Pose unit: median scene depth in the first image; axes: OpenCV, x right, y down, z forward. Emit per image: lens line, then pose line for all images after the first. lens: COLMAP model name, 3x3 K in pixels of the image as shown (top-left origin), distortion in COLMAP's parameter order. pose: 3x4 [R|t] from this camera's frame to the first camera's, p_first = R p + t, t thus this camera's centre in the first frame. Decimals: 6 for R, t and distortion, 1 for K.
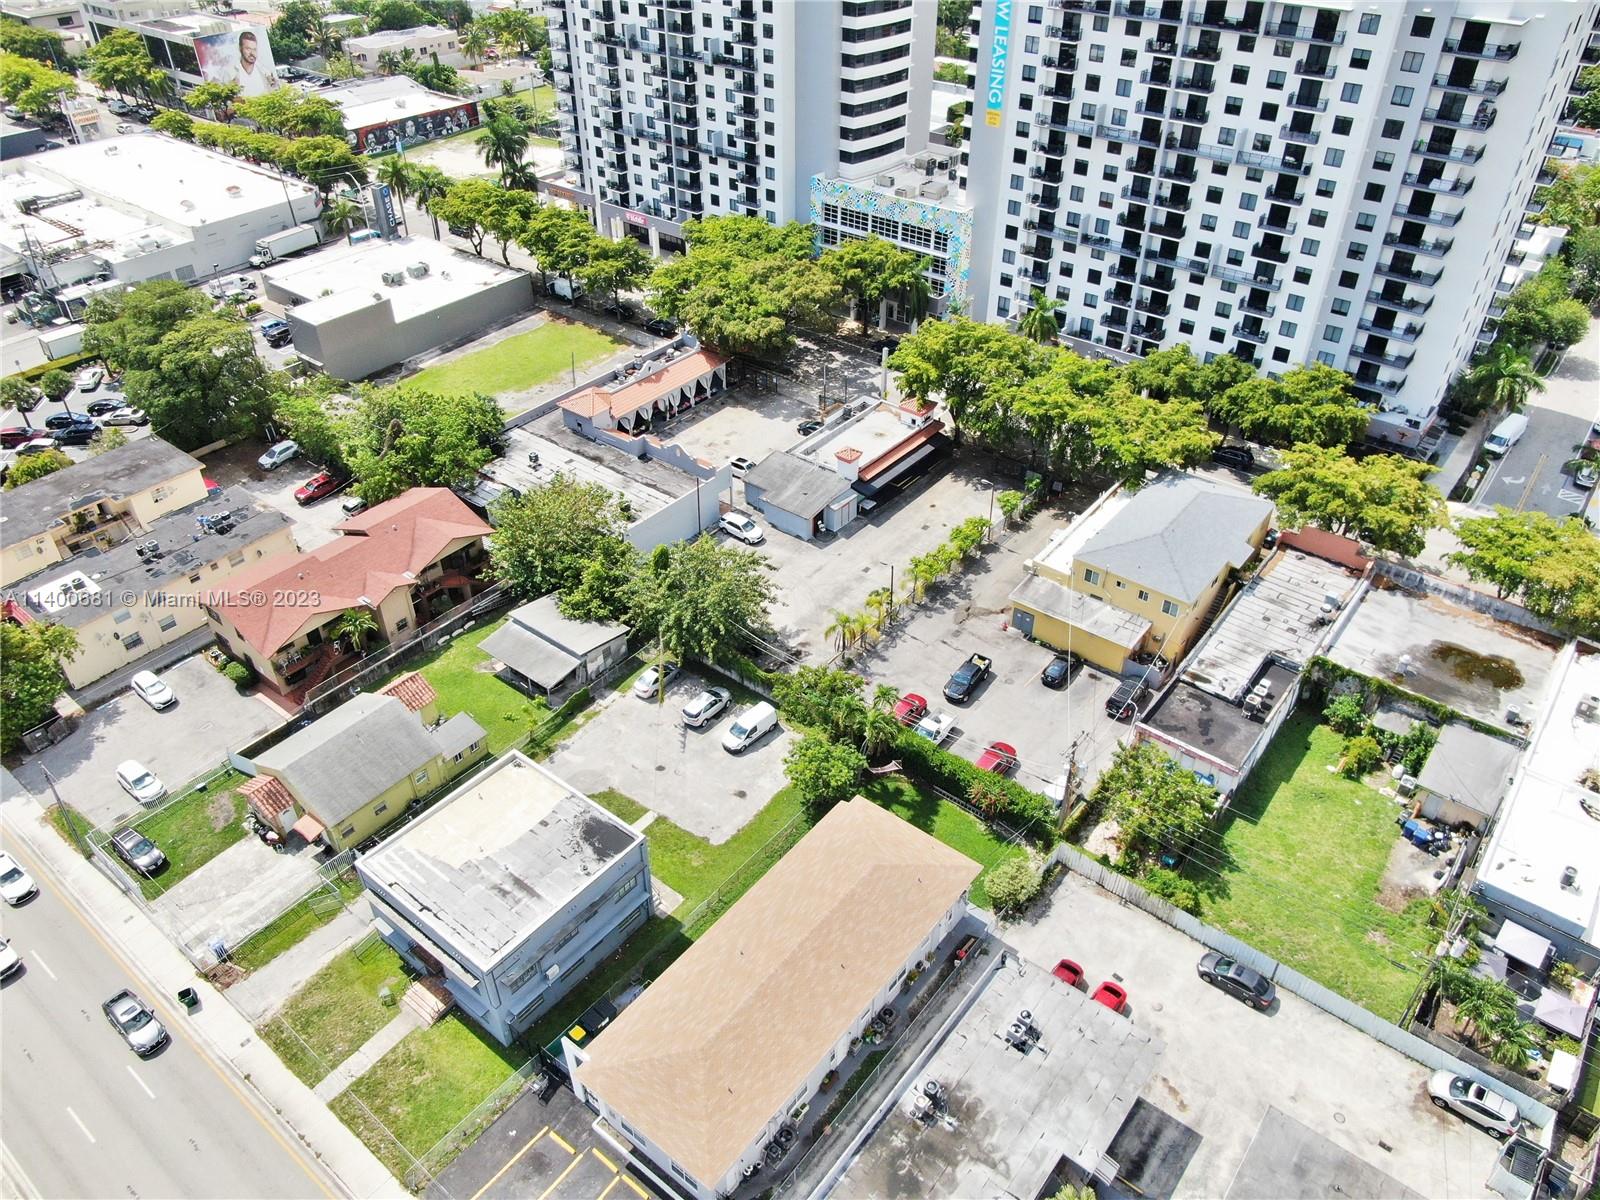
lens RADIAL K [[1142.4, 0, 802.2], [0, 1142.4, 603.1], [0, 0, 1]] dist [-0.025209, 0.009592]
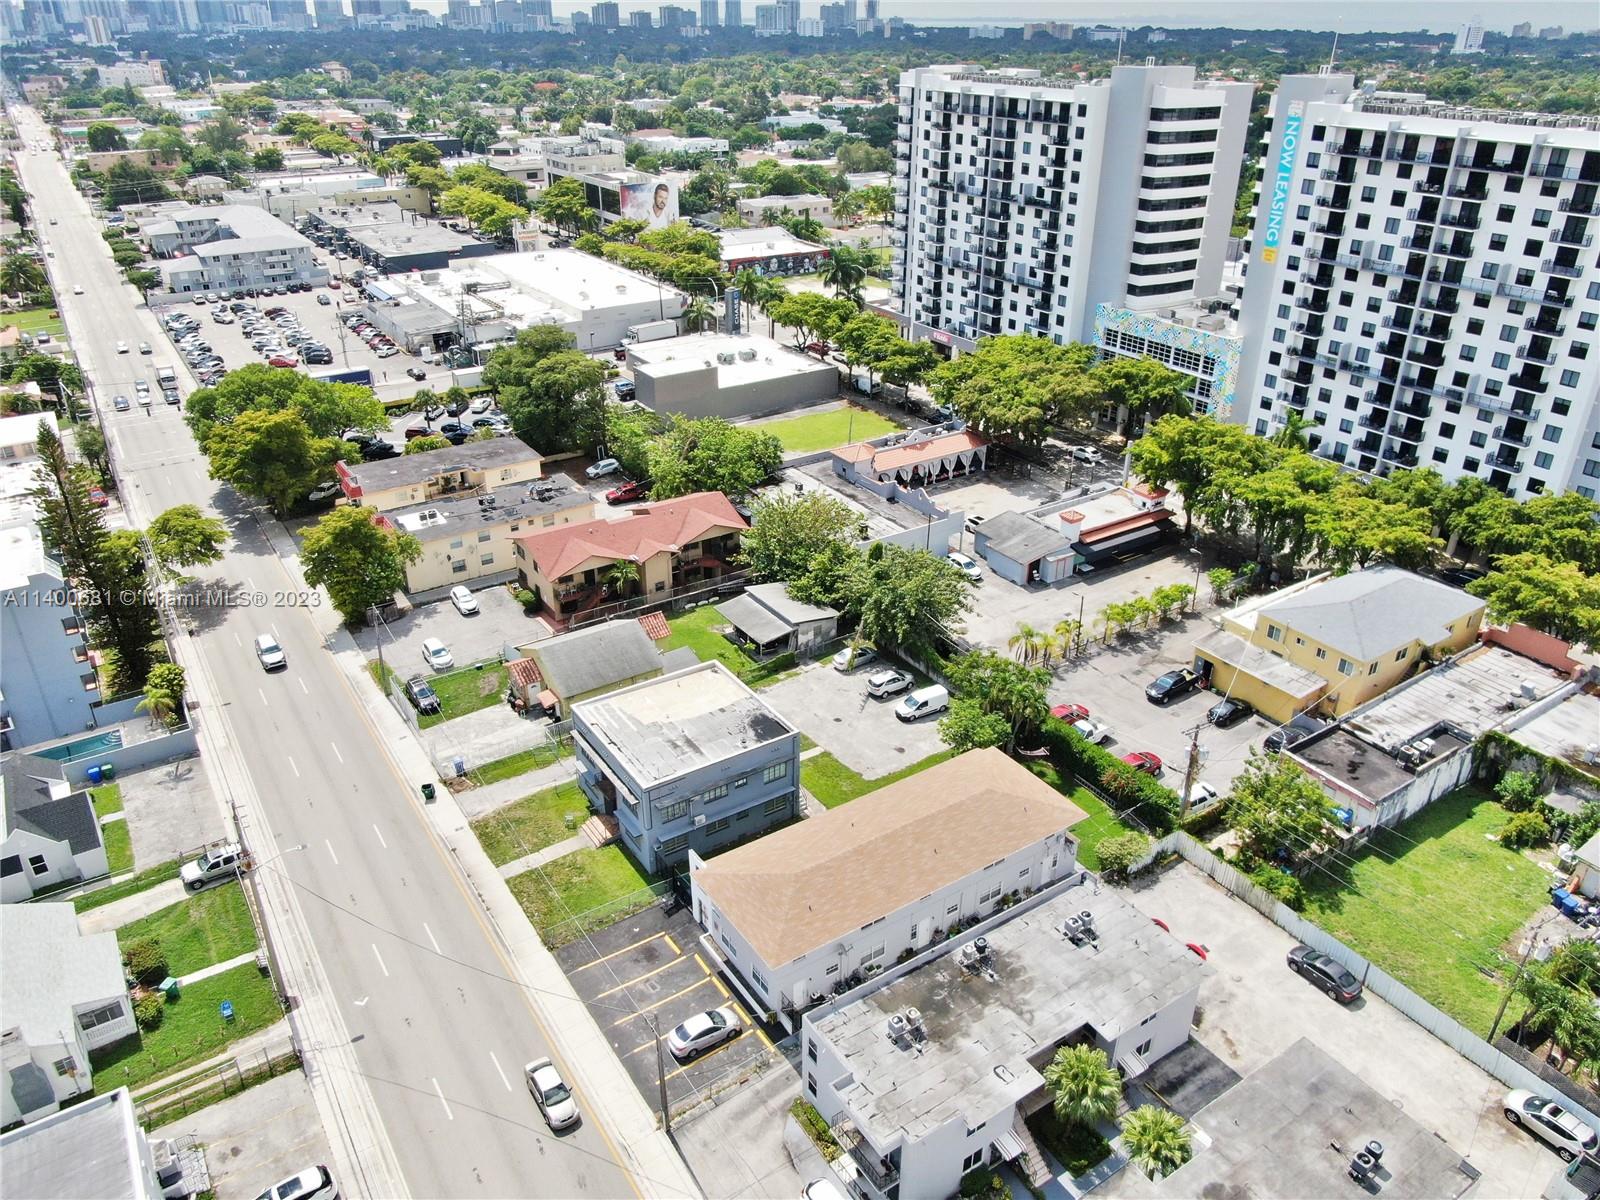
lens RADIAL K [[1142.4, 0, 798.8], [0, 1142.4, 601.3], [0, 0, 1]] dist [-0.025209, 0.009592]
pose [[0.949974, 0.146057, -0.276075, 0.105223], [-0.189587, 0.972107, -0.138076, 0.149191], [0.248207, 0.183509, 0.951166, -0.089097]]
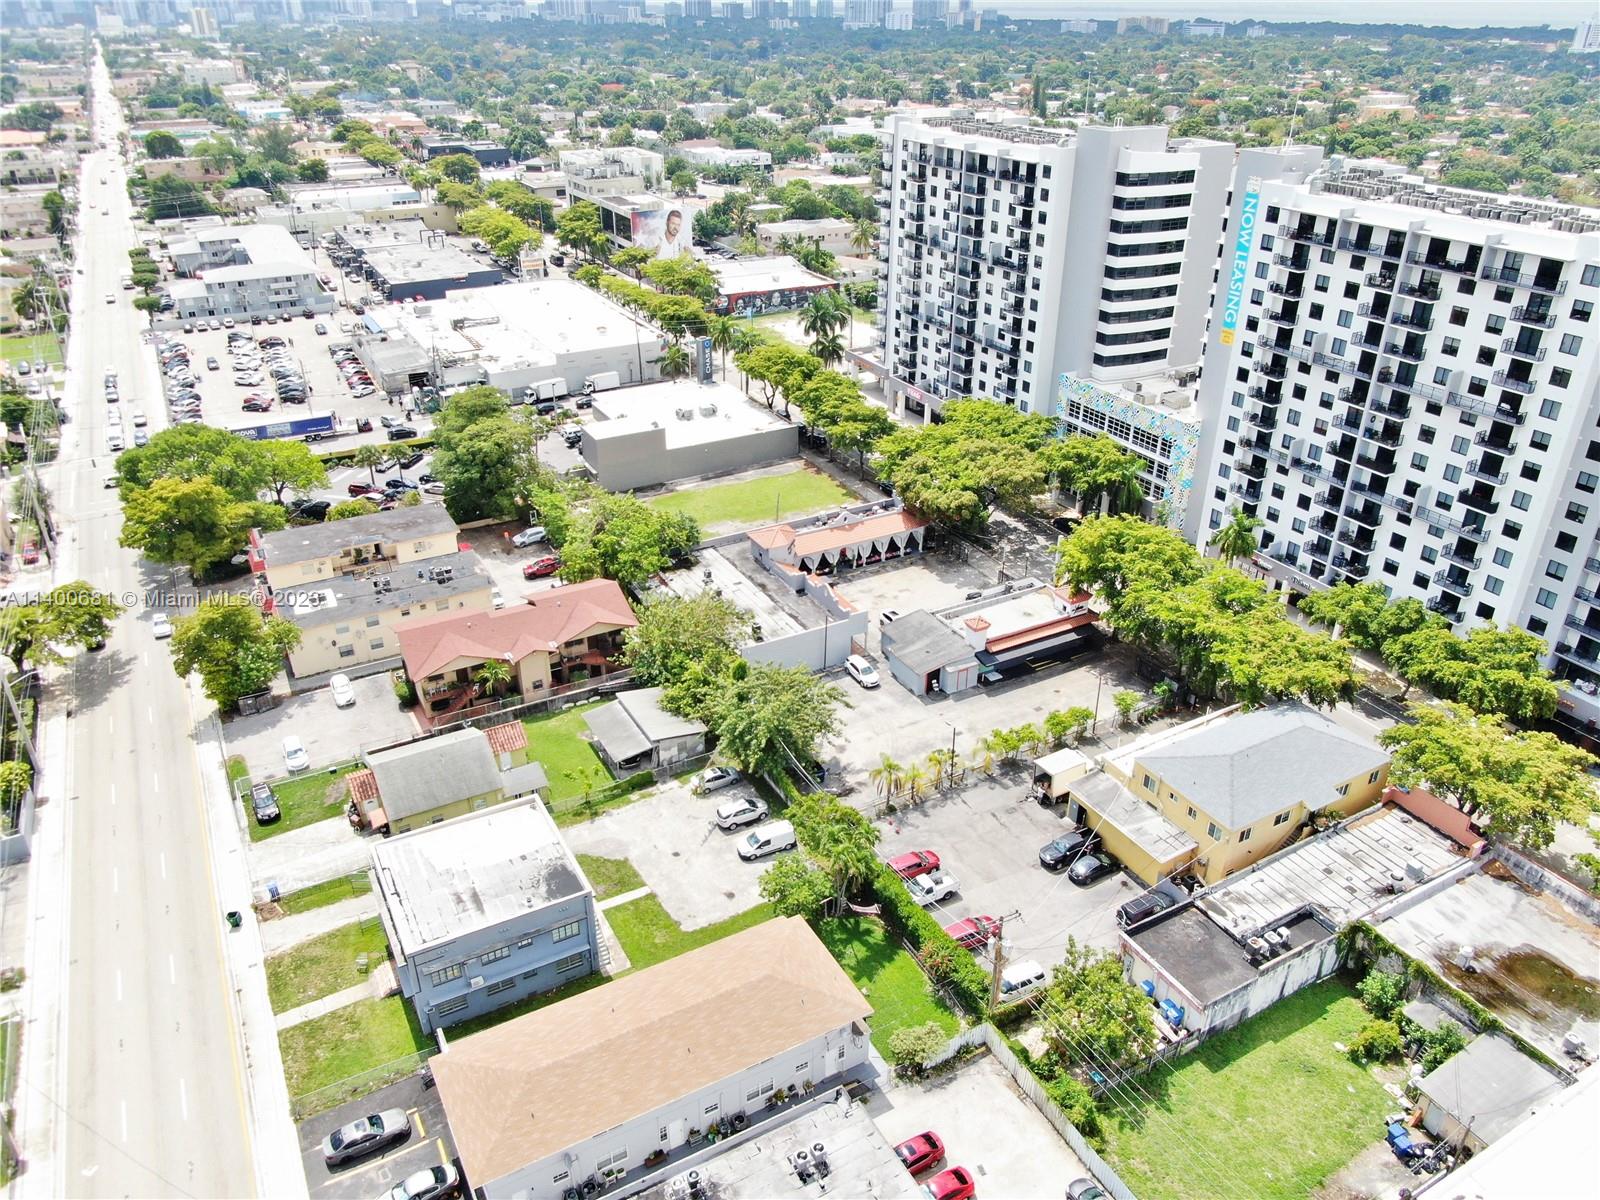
lens RADIAL K [[1142.4, 0, 797.7], [0, 1142.4, 601.9], [0, 0, 1]] dist [-0.025209, 0.009592]
pose [[0.923148, 0.183630, -0.337755, 0.235275], [-0.234406, 0.965203, -0.115916, 0.008931], [0.304717, 0.186180, 0.934069, -0.019635]]
